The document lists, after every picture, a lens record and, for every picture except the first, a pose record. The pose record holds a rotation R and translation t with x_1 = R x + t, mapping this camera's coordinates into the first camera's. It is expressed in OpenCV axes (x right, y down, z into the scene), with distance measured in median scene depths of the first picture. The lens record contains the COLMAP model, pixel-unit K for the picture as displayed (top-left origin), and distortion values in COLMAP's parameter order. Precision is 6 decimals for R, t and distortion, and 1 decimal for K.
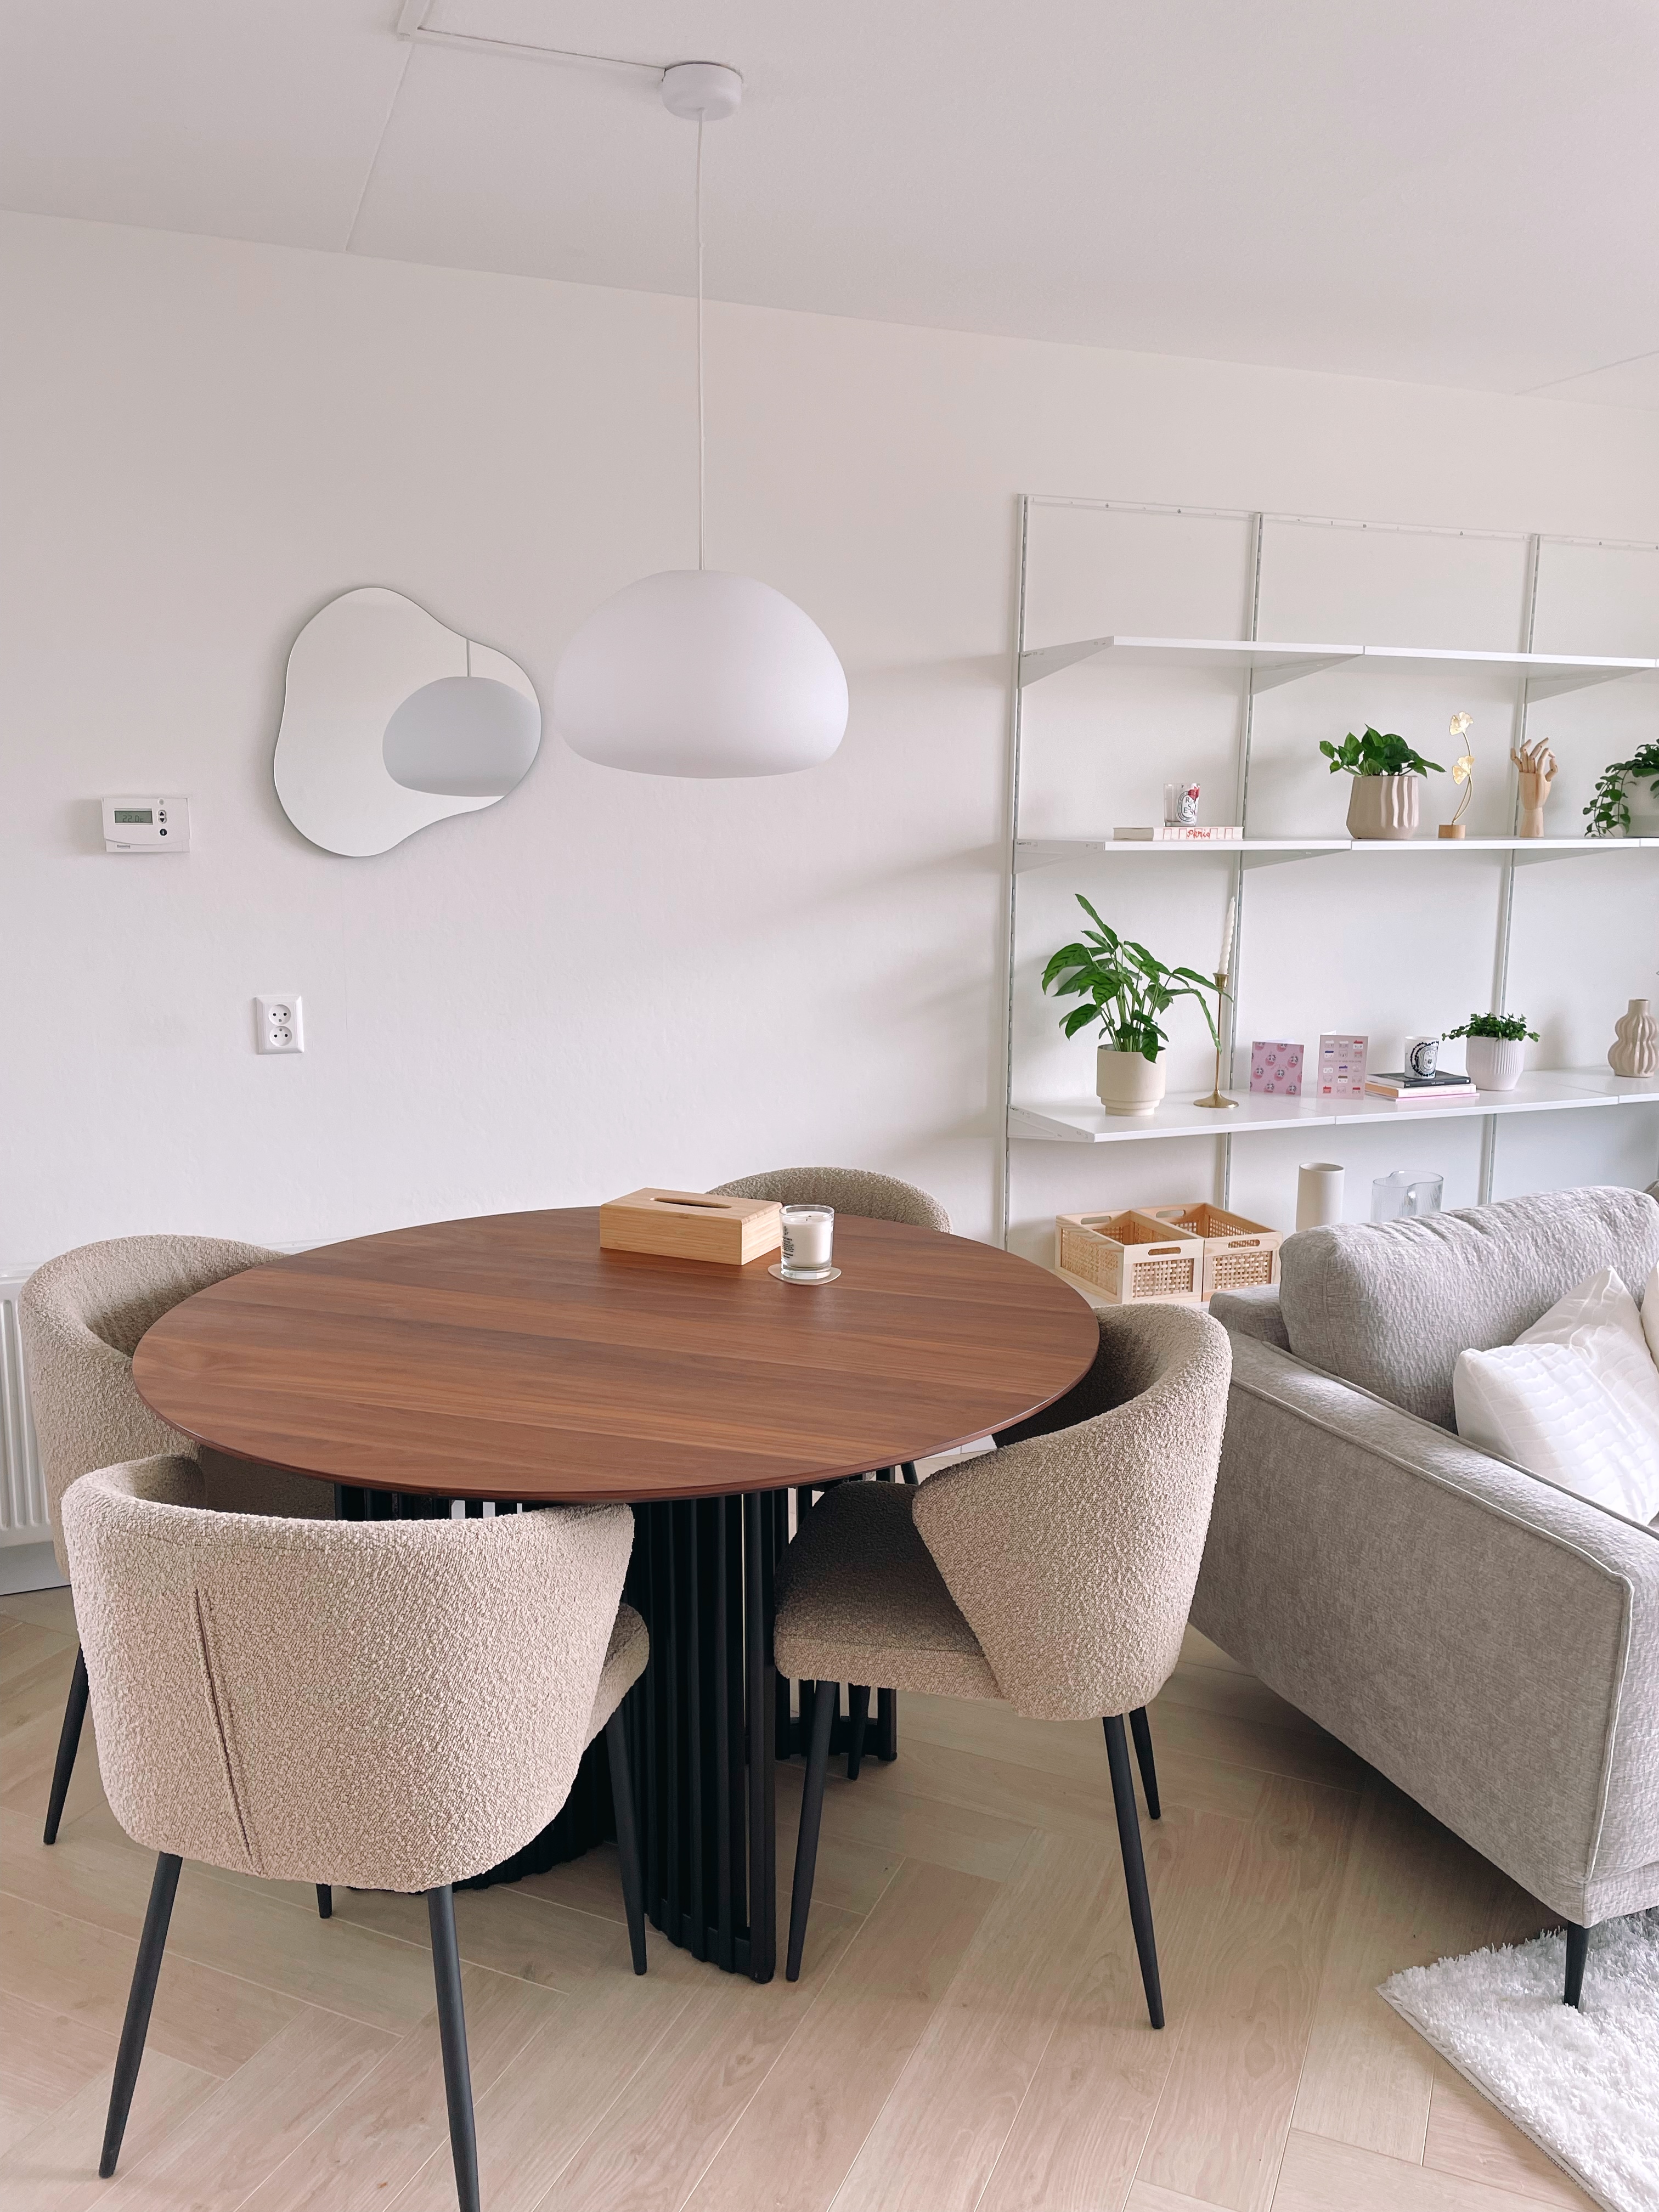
lens RADIAL K [[1703.4, 0, 829.5], [0, 1703.4, 1106.0], [0, 0, 1]] dist [0.104439, -0.123860]
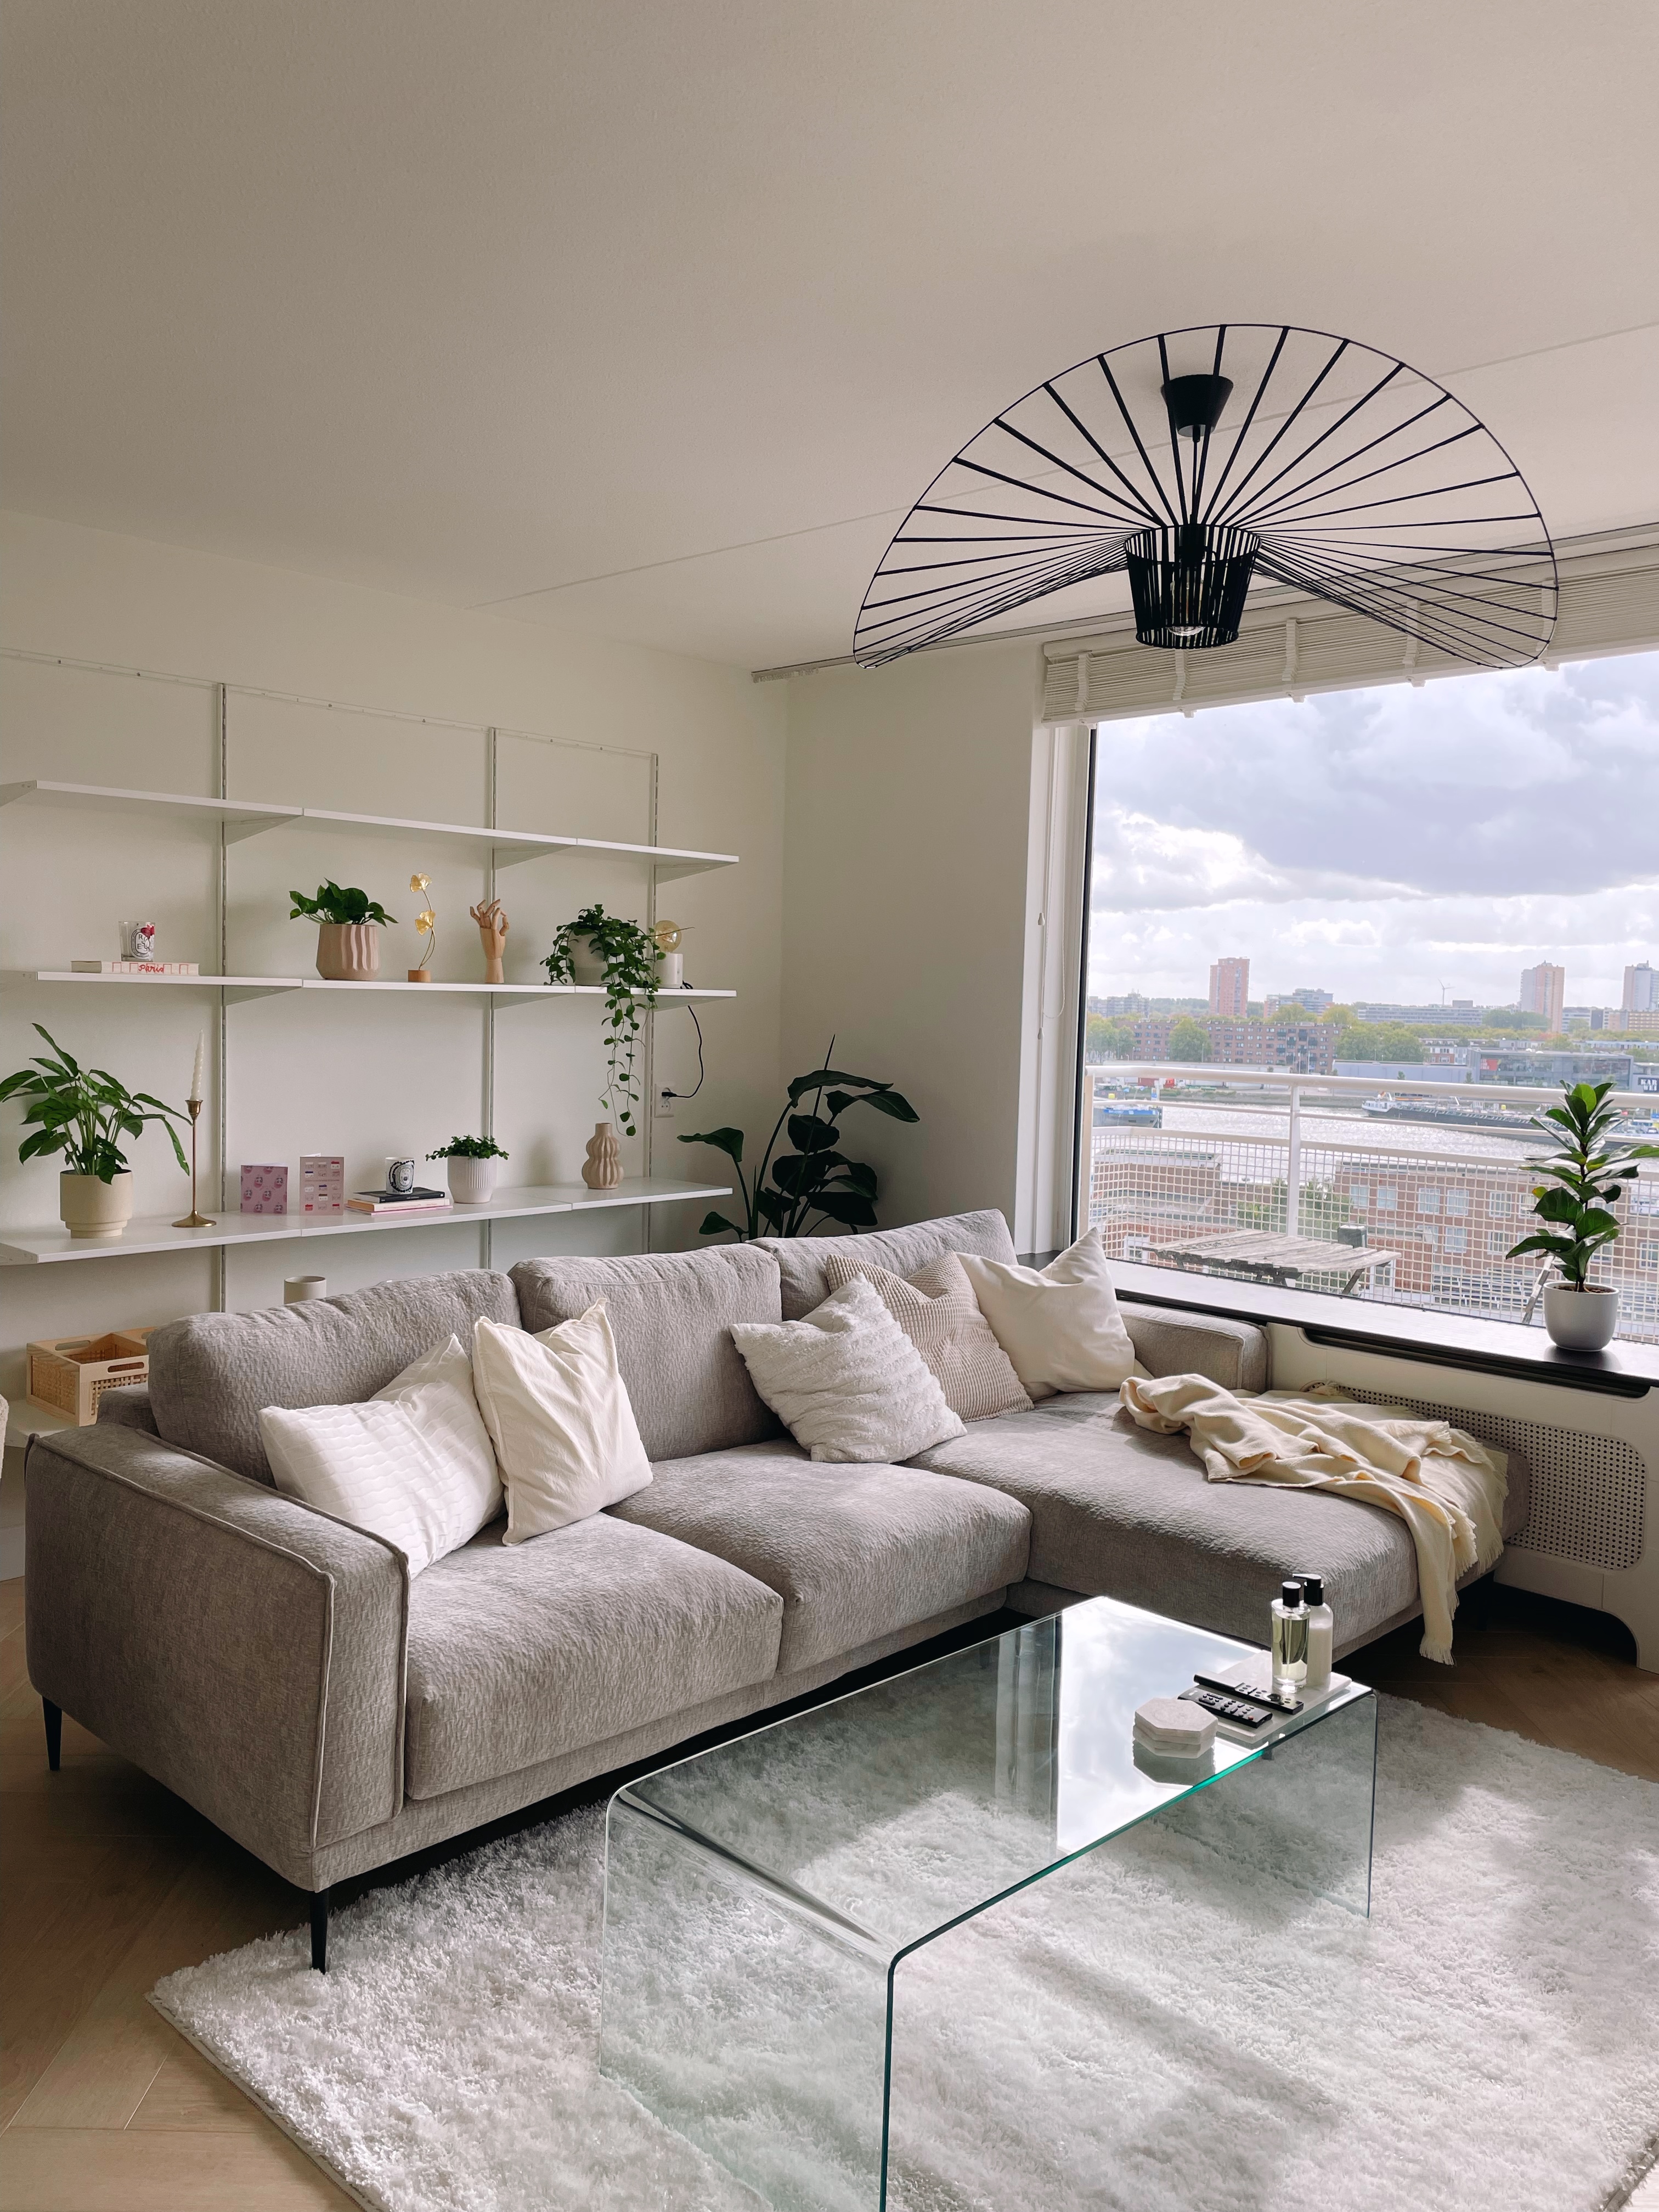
lens RADIAL K [[1703.4, 0, 829.5], [0, 1703.4, 1106.0], [0, 0, 1]] dist [0.104439, -0.123860]
pose [[0.911799, -0.012304, 0.410453, 0.156887], [0.050694, 0.995278, -0.082778, 0.036190], [-0.407496, 0.096284, 0.908117, -0.136228]]
